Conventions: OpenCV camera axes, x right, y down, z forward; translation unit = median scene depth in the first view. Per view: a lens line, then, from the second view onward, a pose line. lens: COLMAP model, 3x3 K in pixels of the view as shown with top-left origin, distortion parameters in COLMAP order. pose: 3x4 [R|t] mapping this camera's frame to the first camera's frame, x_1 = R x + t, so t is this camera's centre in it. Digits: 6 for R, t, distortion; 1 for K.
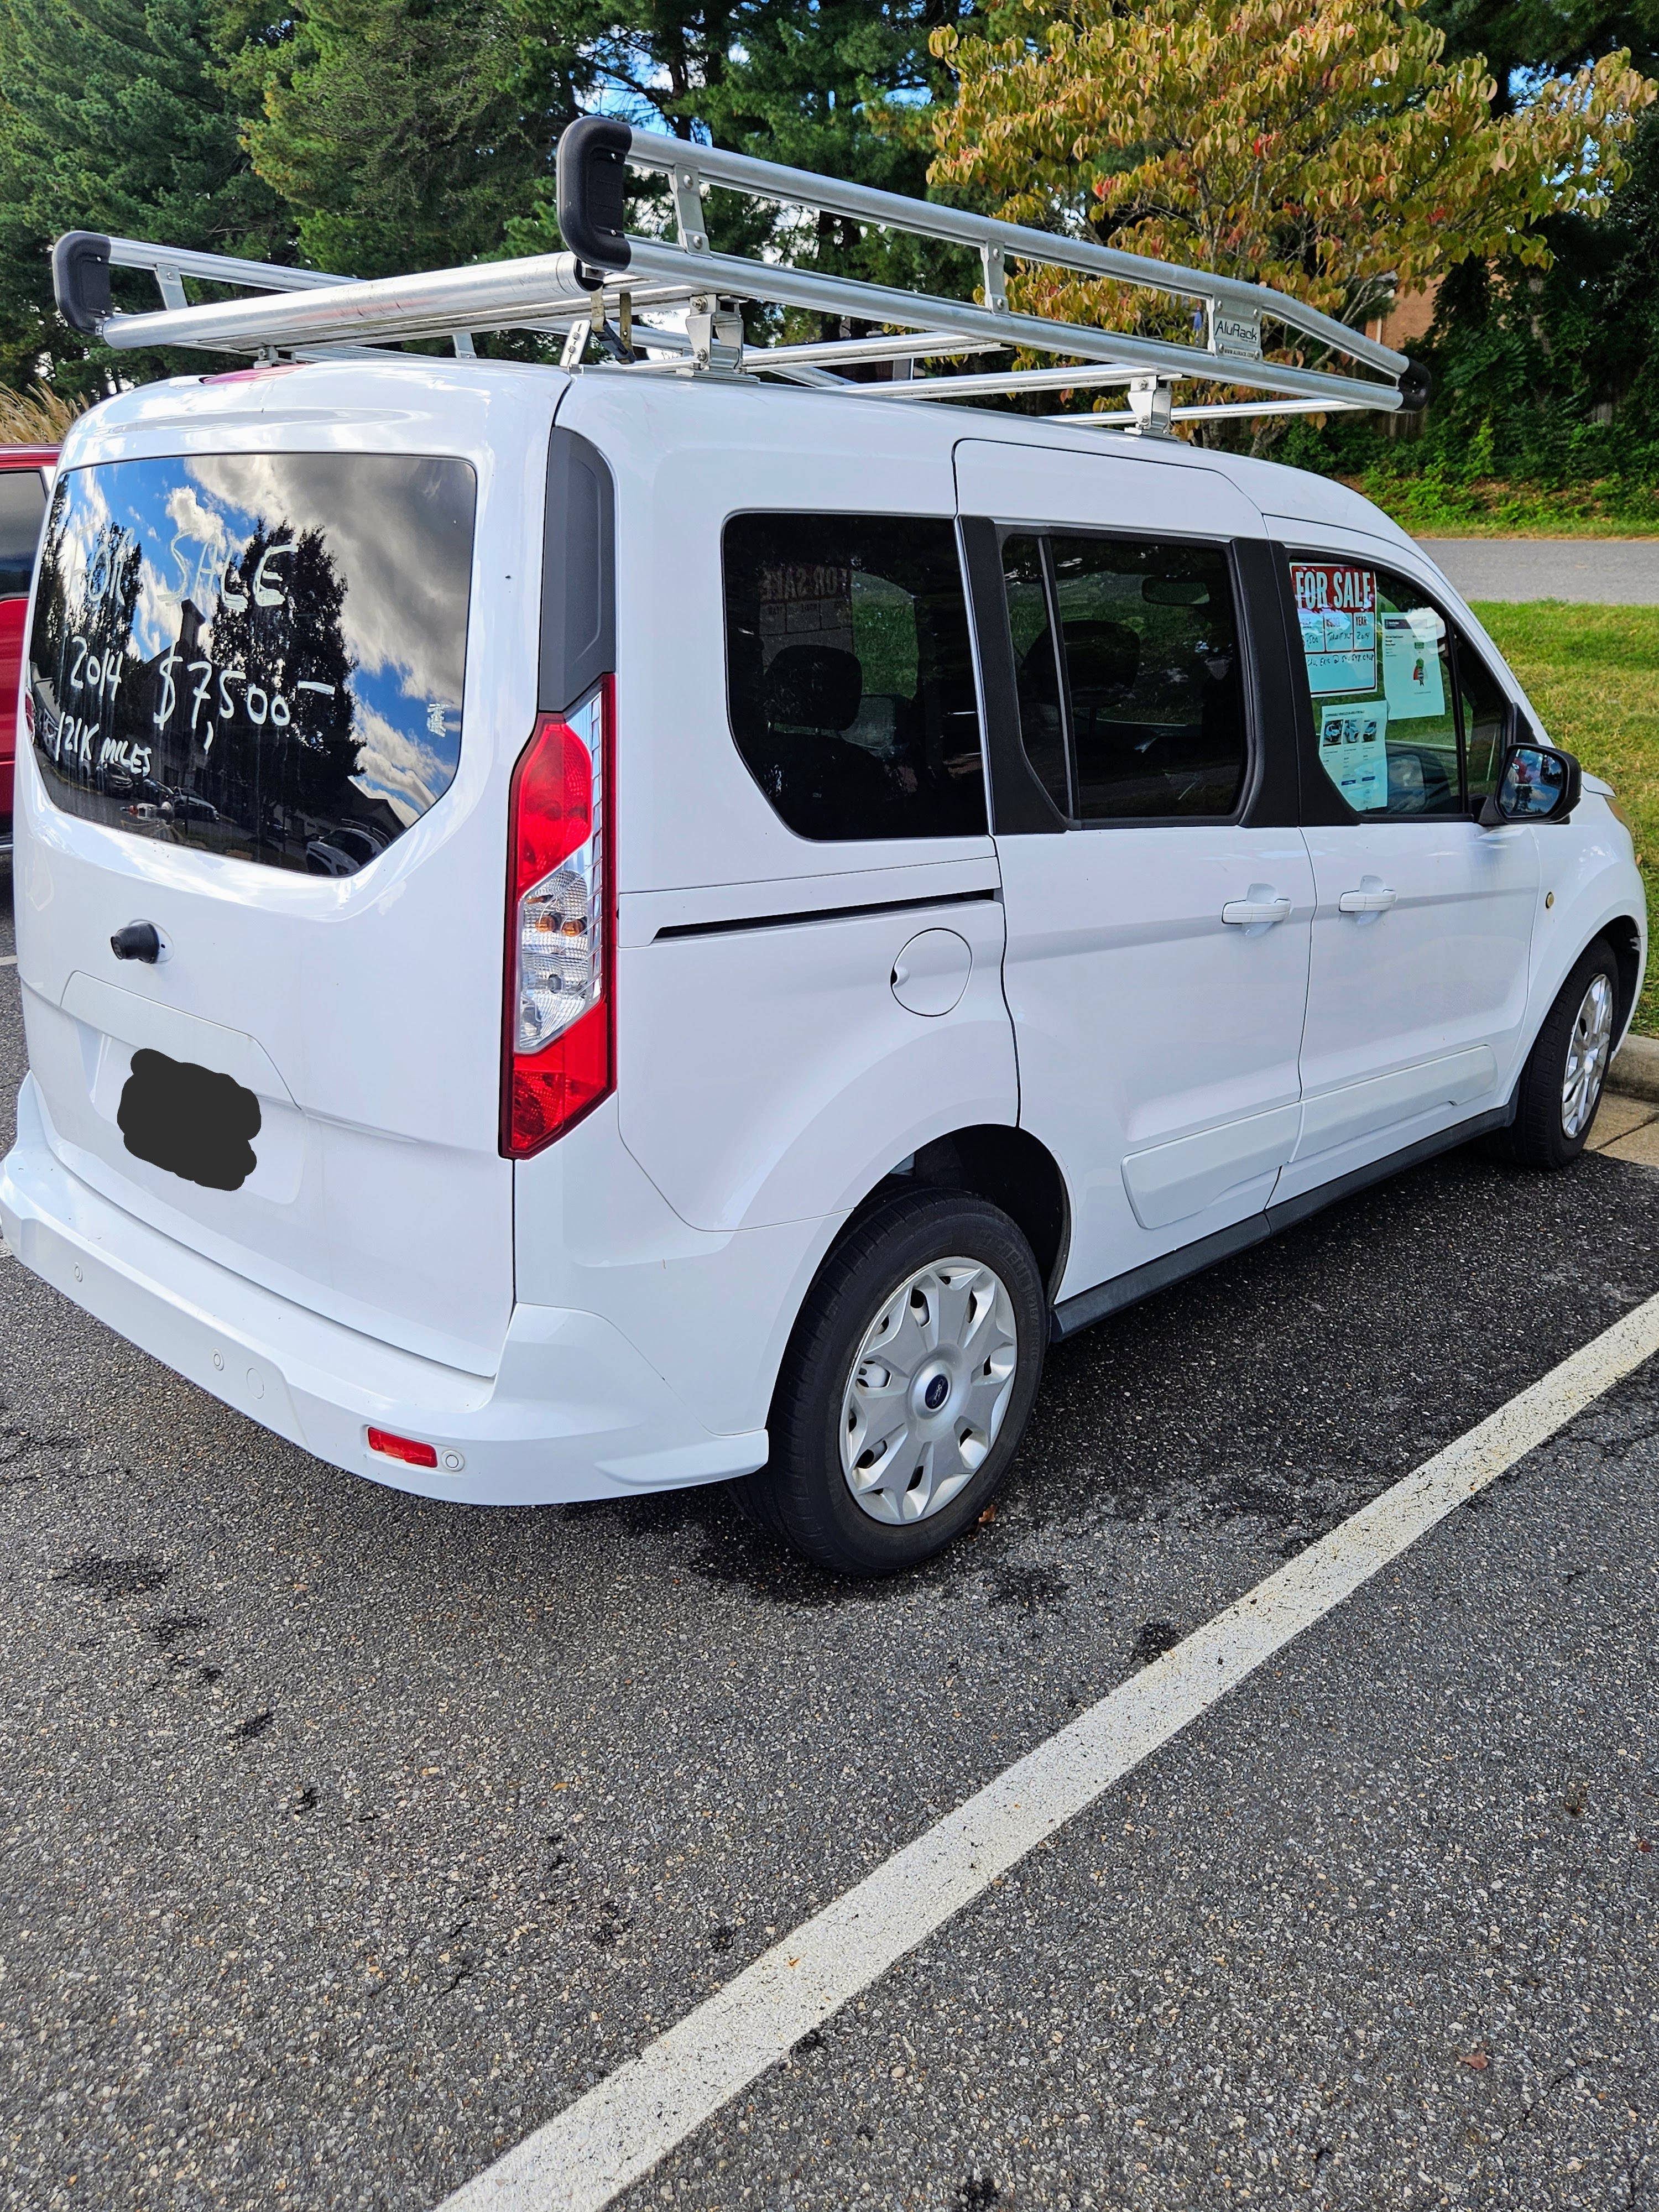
lens RADIAL K [[1763.5, 0, 827.9], [0, 1763.5, 1106.2], [0, 0, 1]] dist [0.038909, -0.015124]
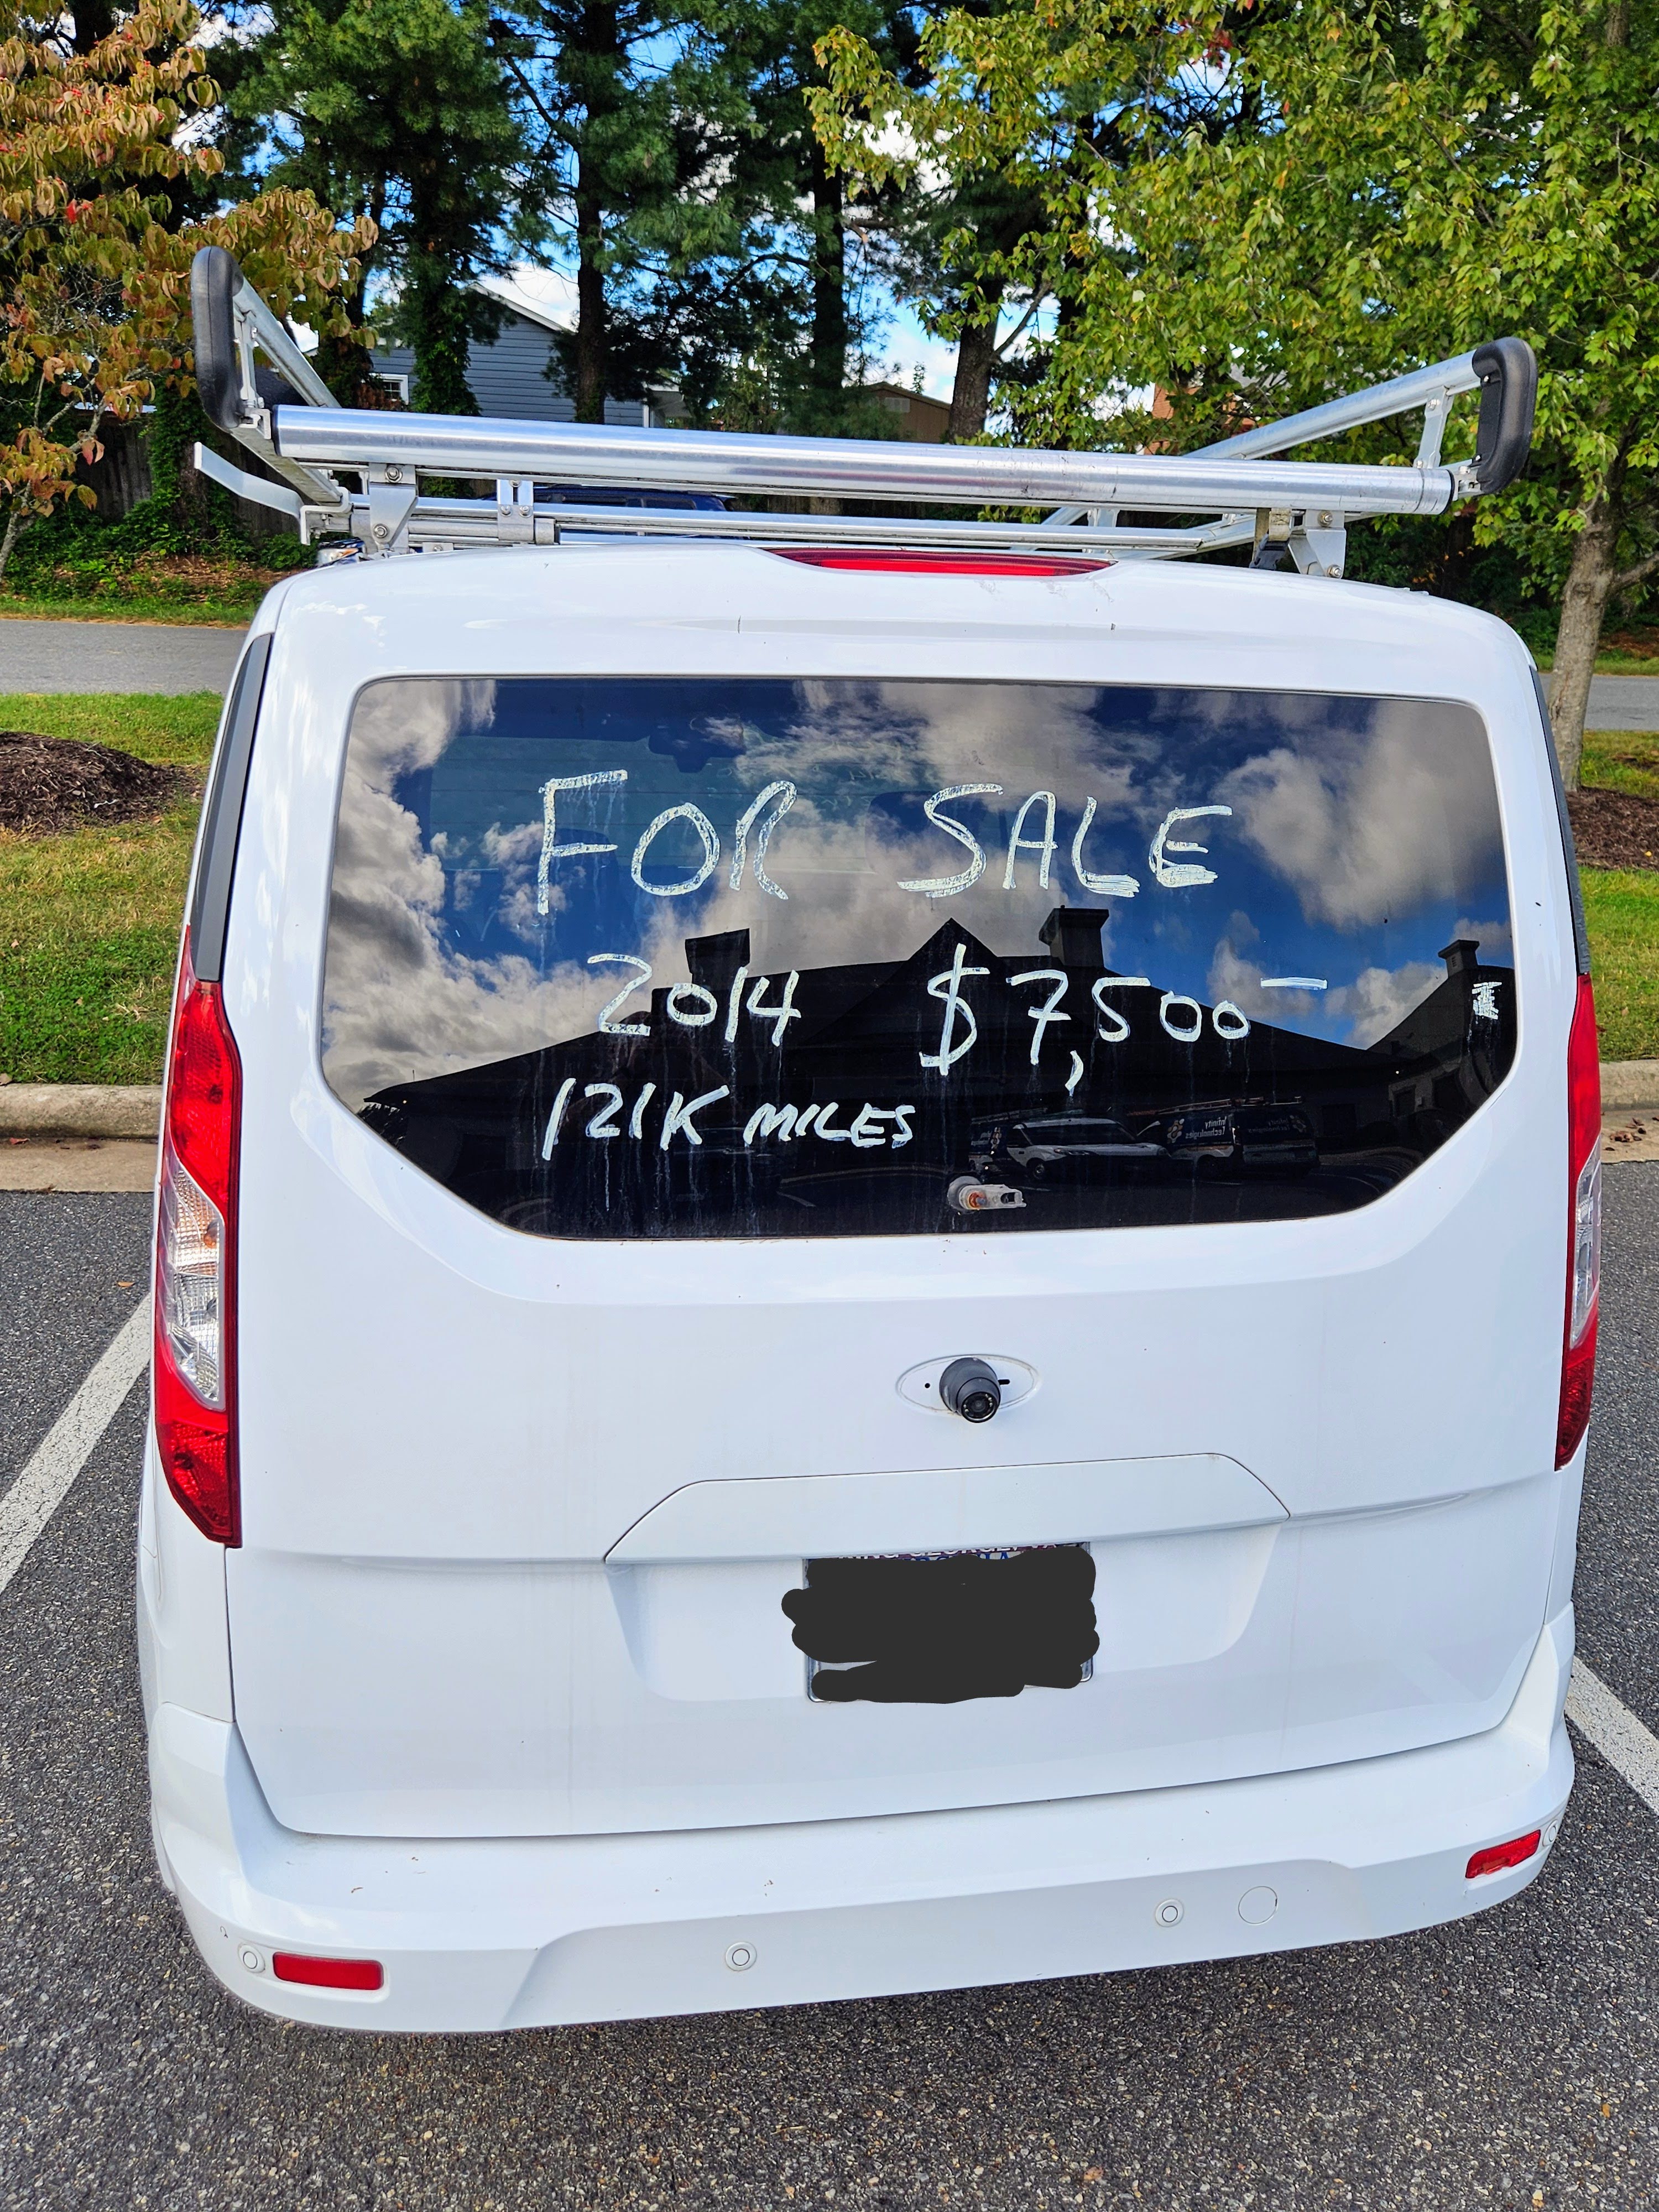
lens RADIAL K [[1763.5, 0, 831.3], [0, 1763.5, 1101.2], [0, 0, 1]] dist [0.038909, -0.015124]
pose [[0.597491, -0.197865, 0.777080, -0.913443], [0.224105, 0.971667, 0.075099, -0.259031], [-0.769923, 0.129277, 0.624905, 0.605545]]
